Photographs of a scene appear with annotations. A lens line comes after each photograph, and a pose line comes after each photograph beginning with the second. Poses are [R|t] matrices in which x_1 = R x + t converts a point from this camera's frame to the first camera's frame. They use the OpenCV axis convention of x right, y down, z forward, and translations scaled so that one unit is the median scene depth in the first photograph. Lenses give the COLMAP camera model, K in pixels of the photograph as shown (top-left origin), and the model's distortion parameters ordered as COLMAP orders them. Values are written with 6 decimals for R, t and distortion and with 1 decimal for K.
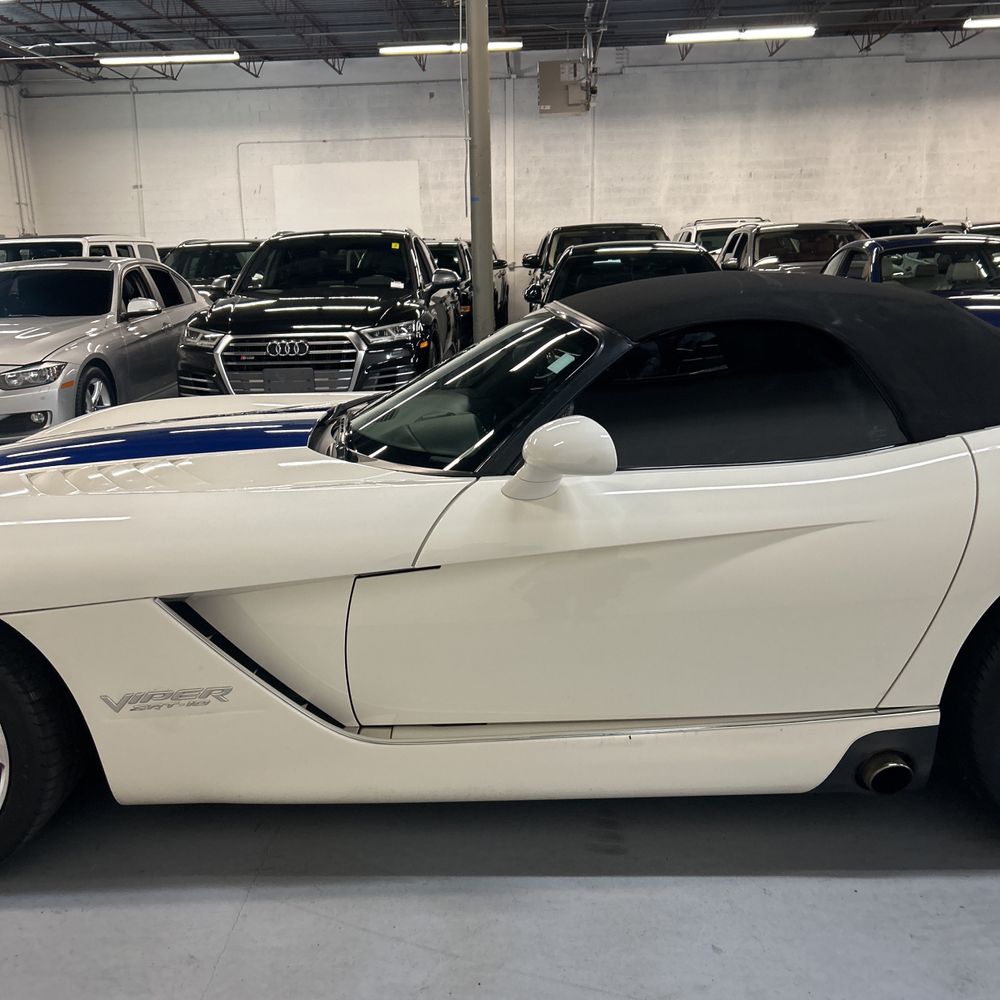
lens RADIAL K [[1011.2, 0, 497.8], [0, 1011.2, 486.1], [0, 0, 1]] dist [0.013356, 0.000000]
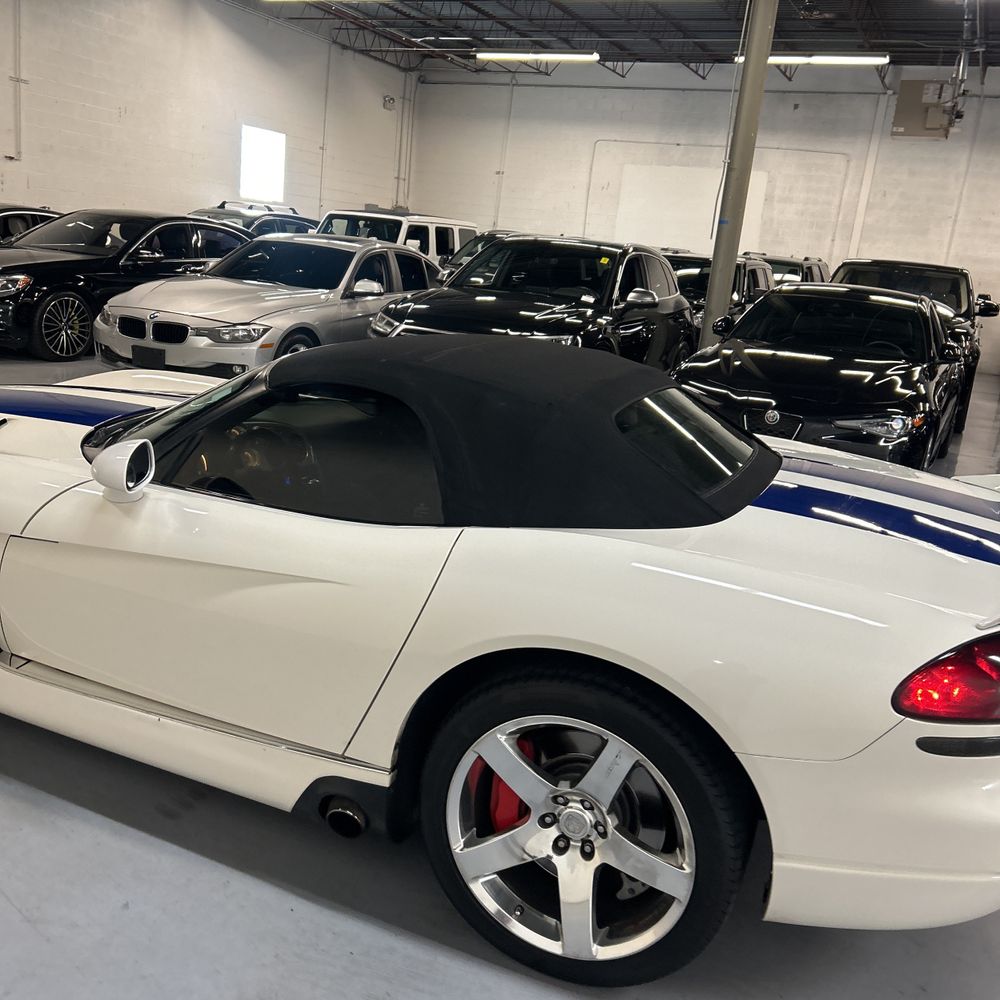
lens RADIAL K [[1011.2, 0, 498.5], [0, 1011.2, 494.5], [0, 0, 1]] dist [0.013356, 0.000000]
pose [[0.917680, 0.202365, -0.341923, 0.080247], [-0.198015, 0.979024, 0.047982, -0.013455], [0.344460, 0.023674, 0.938502, 0.002662]]
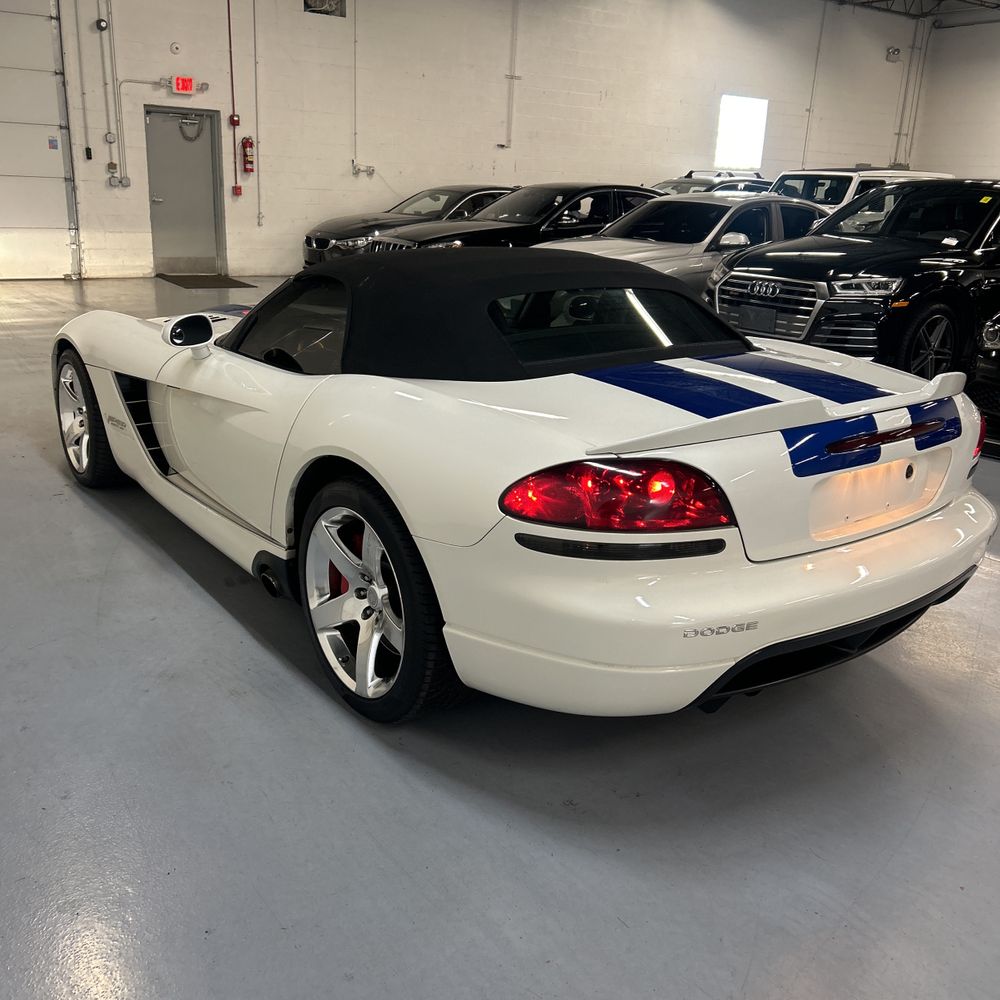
lens RADIAL K [[1011.2, 0, 508.1], [0, 1011.2, 493.9], [0, 0, 1]] dist [0.013356, 0.000000]
pose [[0.613391, 0.279632, -0.738618, 0.162556], [-0.221186, 0.958619, 0.179236, -0.018792], [0.758174, 0.053431, 0.649860, 0.025989]]
